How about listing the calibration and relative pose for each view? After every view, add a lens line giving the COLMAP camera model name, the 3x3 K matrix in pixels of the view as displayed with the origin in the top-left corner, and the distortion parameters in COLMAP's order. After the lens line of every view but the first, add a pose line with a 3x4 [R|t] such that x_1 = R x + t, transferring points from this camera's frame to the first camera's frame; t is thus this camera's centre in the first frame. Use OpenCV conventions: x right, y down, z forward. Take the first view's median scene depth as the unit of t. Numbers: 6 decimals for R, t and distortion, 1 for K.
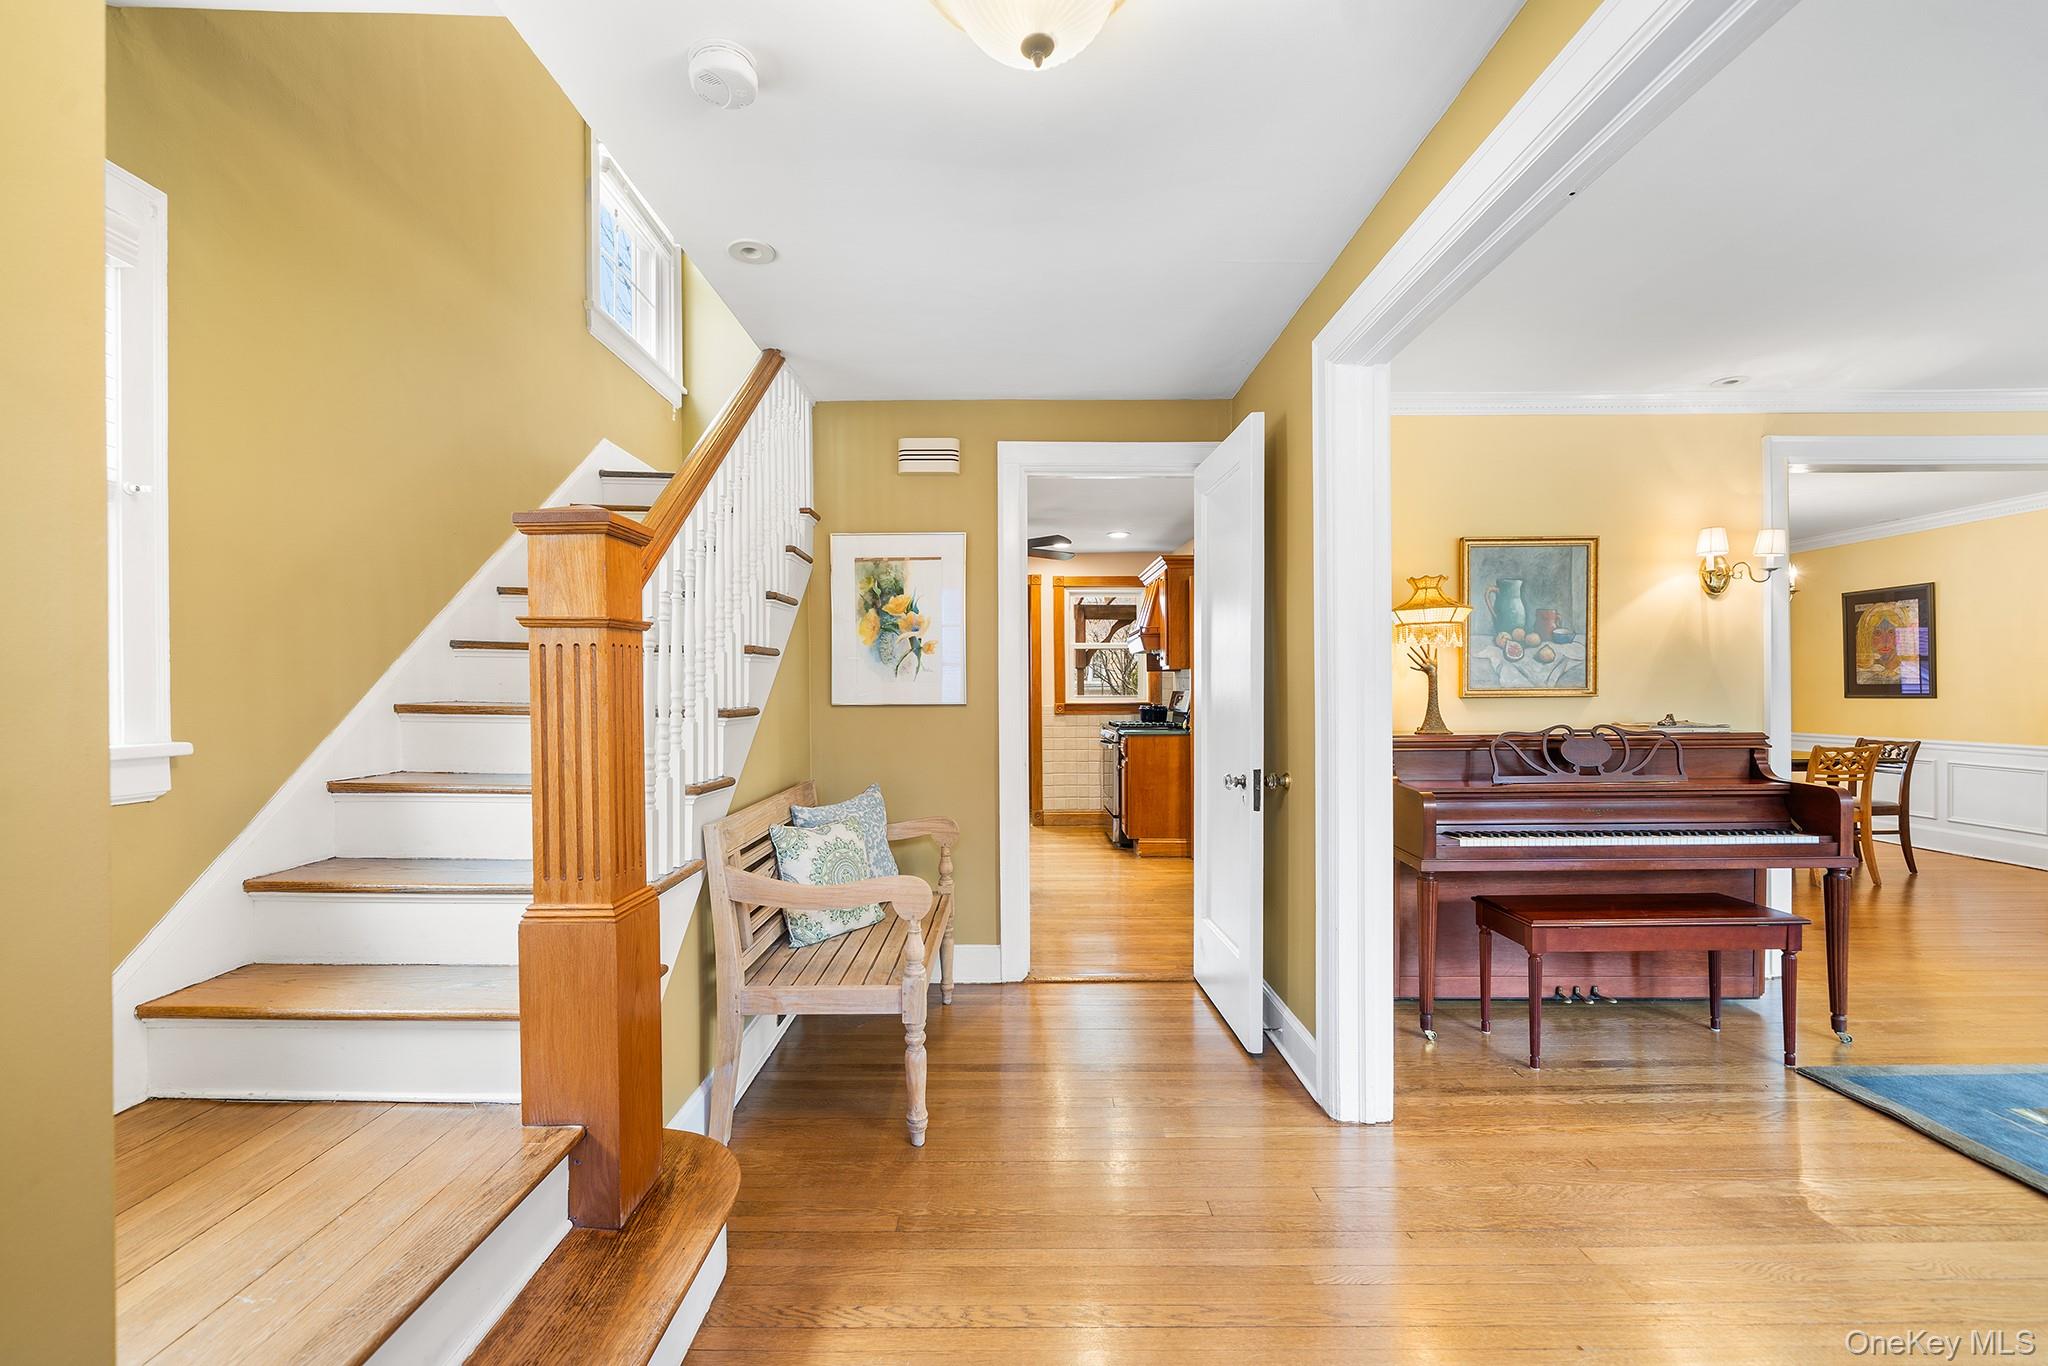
lens RADIAL K [[855.2, 0, 1004.9], [0, 855.2, 689.5], [0, 0, 1]] dist [-0.011869, 0.000172]
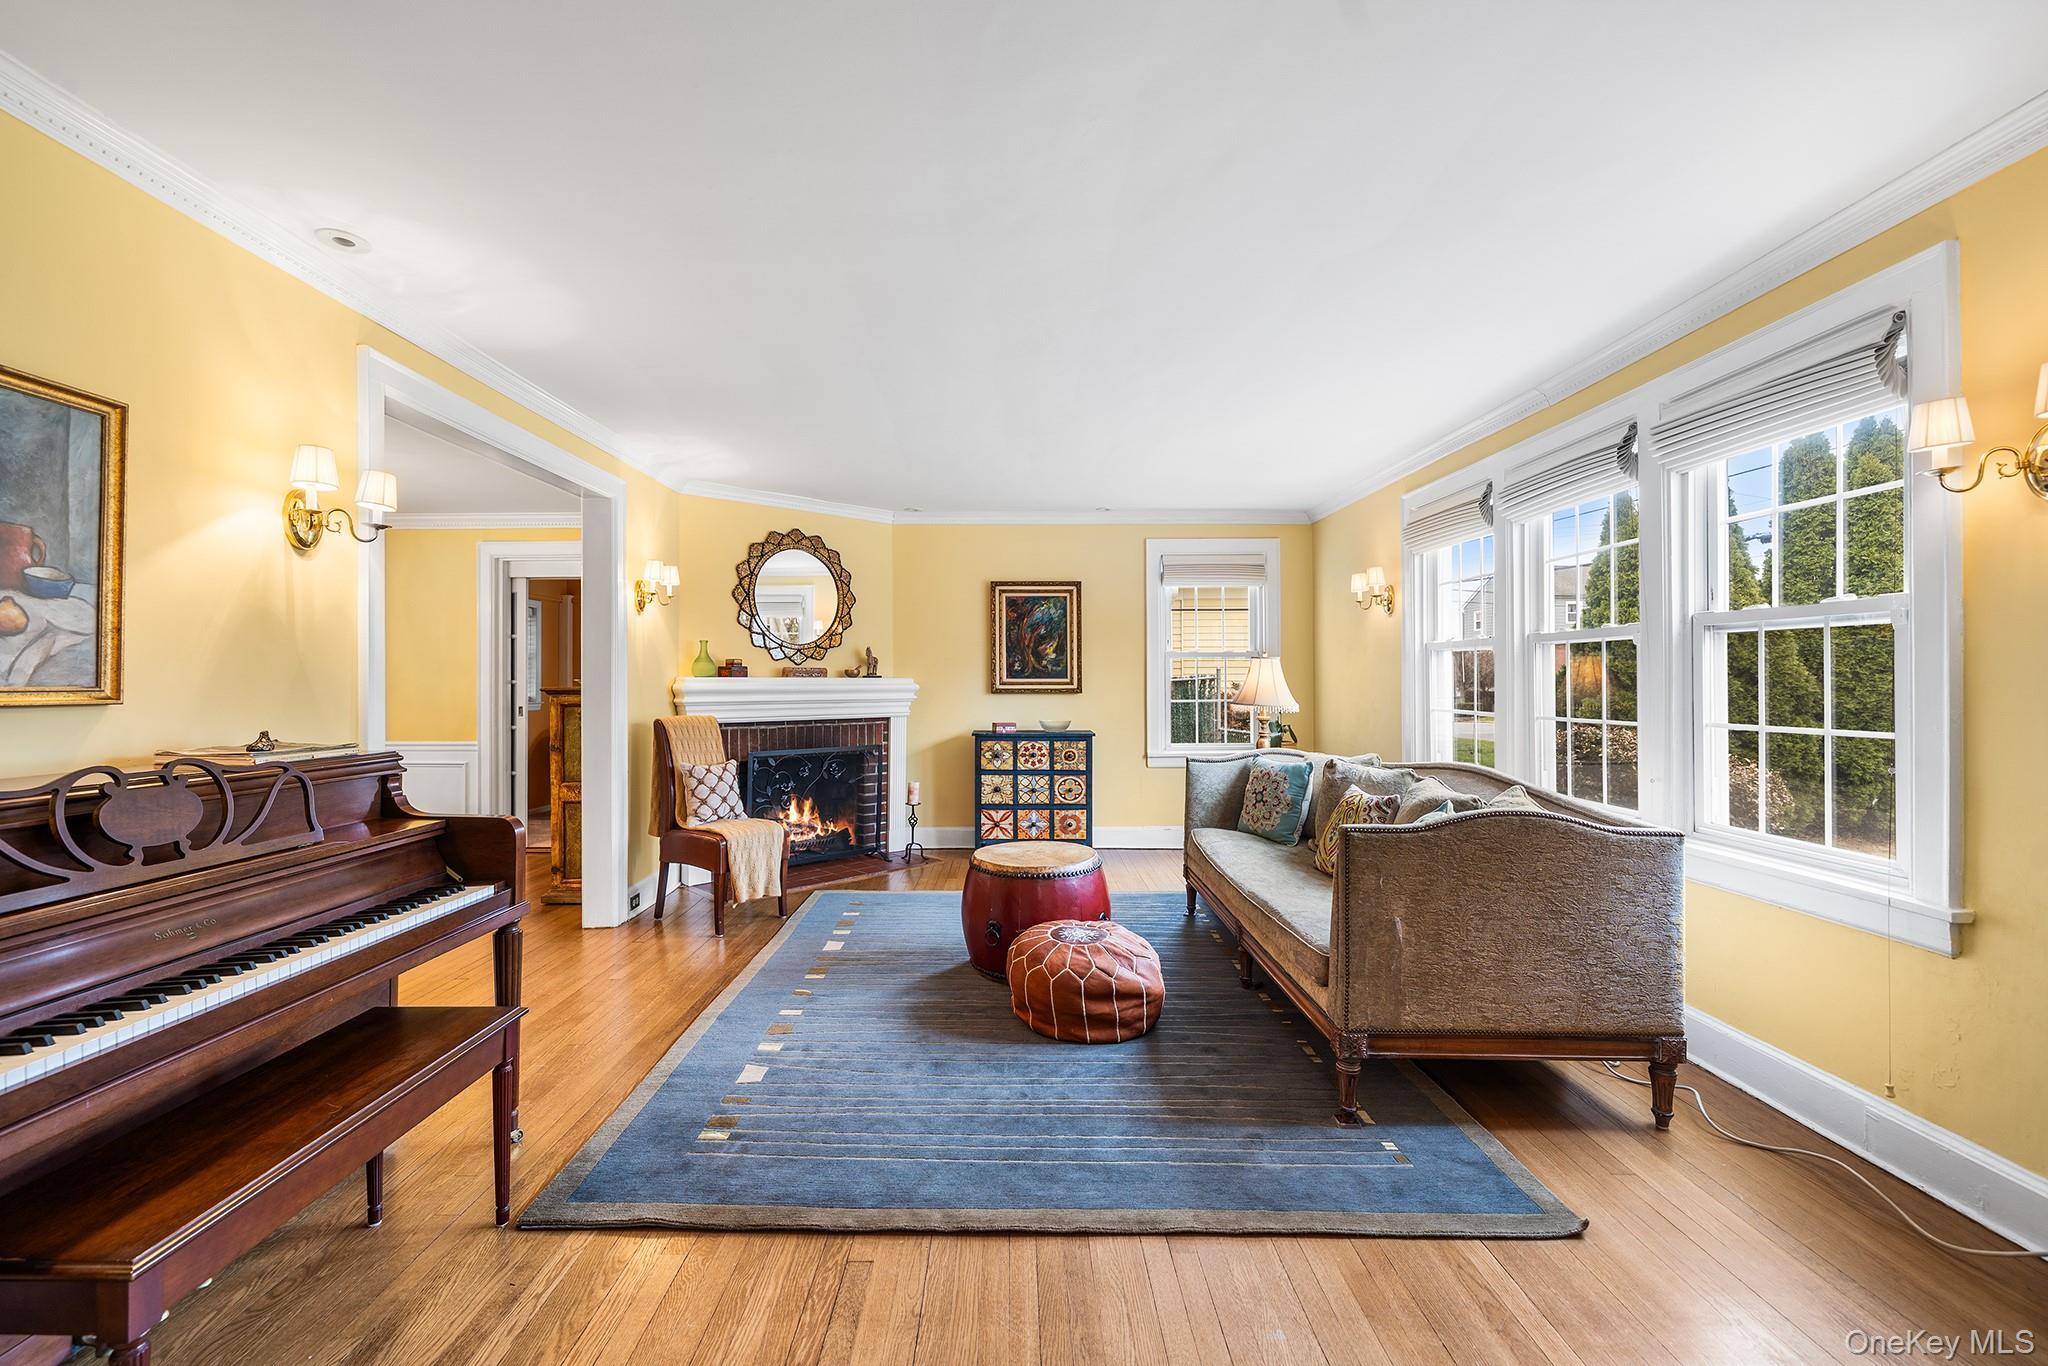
lens RADIAL K [[855.2, 0, 1016.8], [0, 855.2, 682.0], [0, 0, 1]] dist [-0.011869, 0.000172]
pose [[0.002921, 0.011899, 0.999925, 0.179913], [0.009652, 0.999882, -0.011927, 0.006117], [-0.999949, 0.009687, 0.002806, 0.460568]]
